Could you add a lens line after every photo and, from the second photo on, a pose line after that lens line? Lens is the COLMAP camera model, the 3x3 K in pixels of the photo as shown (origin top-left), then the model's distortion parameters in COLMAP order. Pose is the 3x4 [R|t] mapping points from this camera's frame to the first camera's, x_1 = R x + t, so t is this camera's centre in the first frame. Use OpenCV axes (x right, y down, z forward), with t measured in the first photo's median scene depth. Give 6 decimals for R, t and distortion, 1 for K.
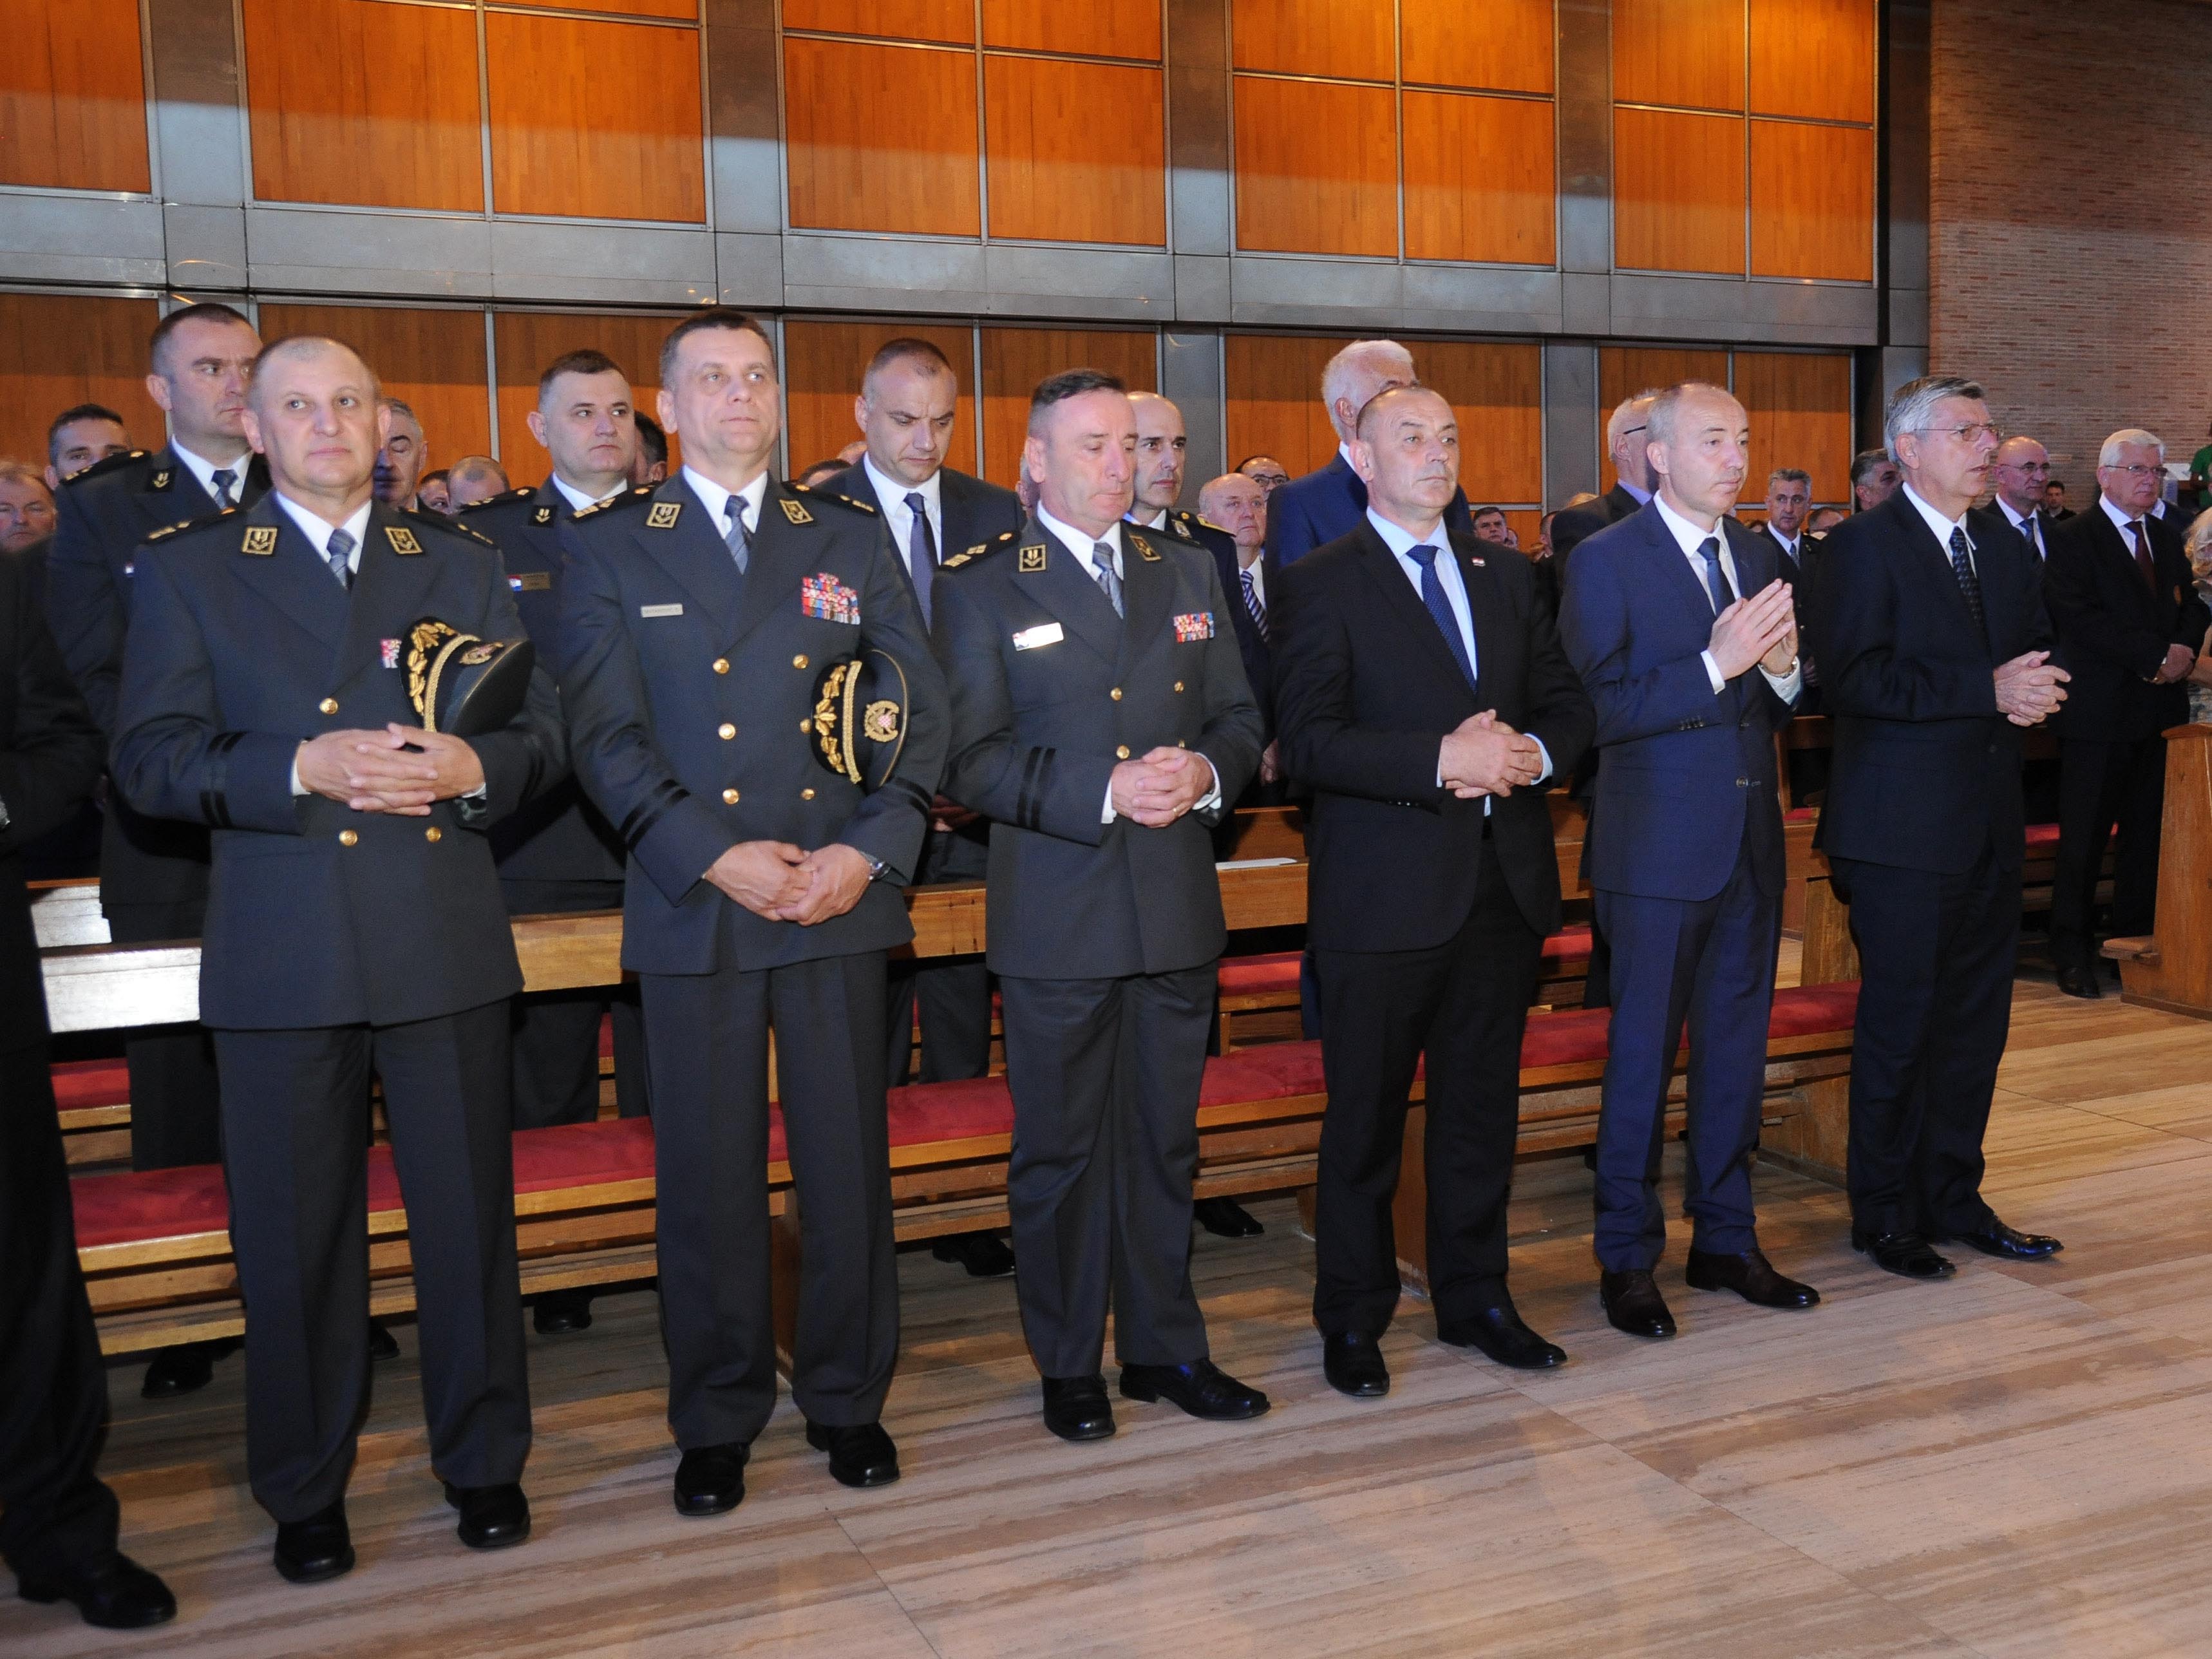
lens RADIAL K [[2009.9, 0, 1144.5], [0, 2009.9, 910.8], [0, 0, 1]] dist [-0.012423, 0.000000]
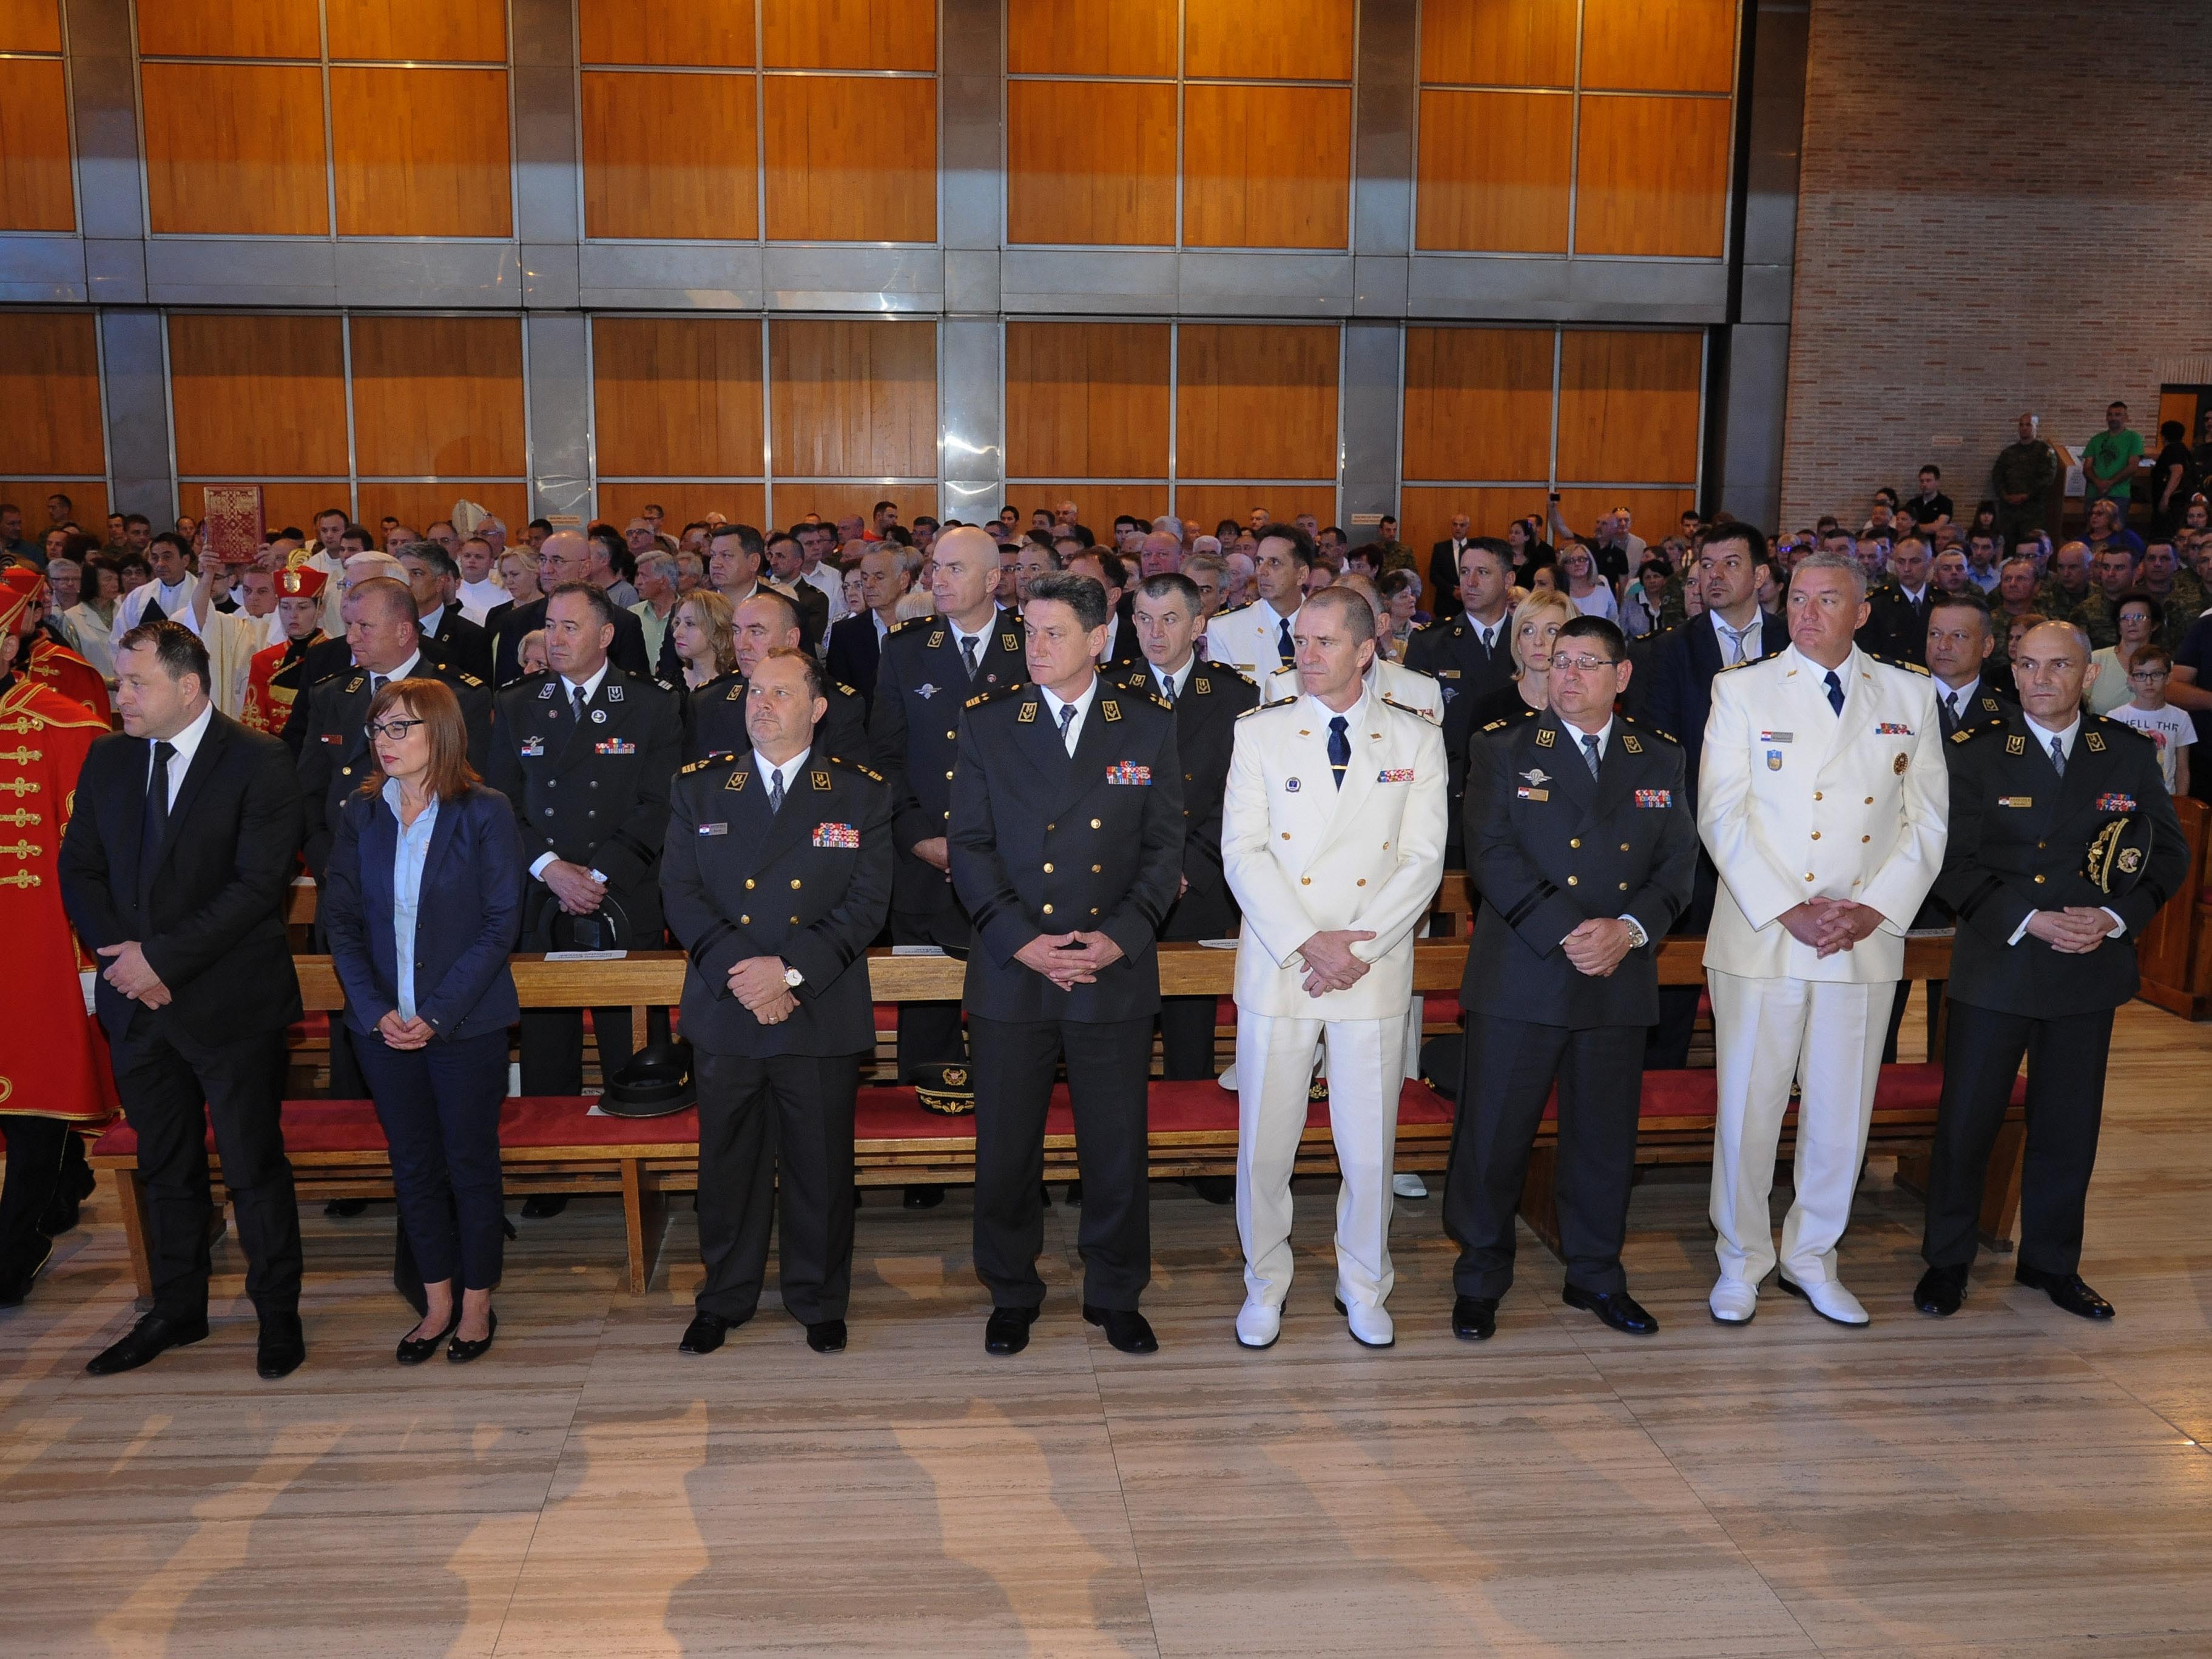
lens RADIAL K [[1793.9, 0, 1048.0], [0, 1793.9, 985.8], [0, 0, 1]] dist [-0.052958, 0.037508]
pose [[0.952410, 0.087206, -0.292079, 0.362629], [-0.067234, 0.994703, 0.077754, -0.002784], [0.297313, -0.054417, 0.953228, 0.055350]]
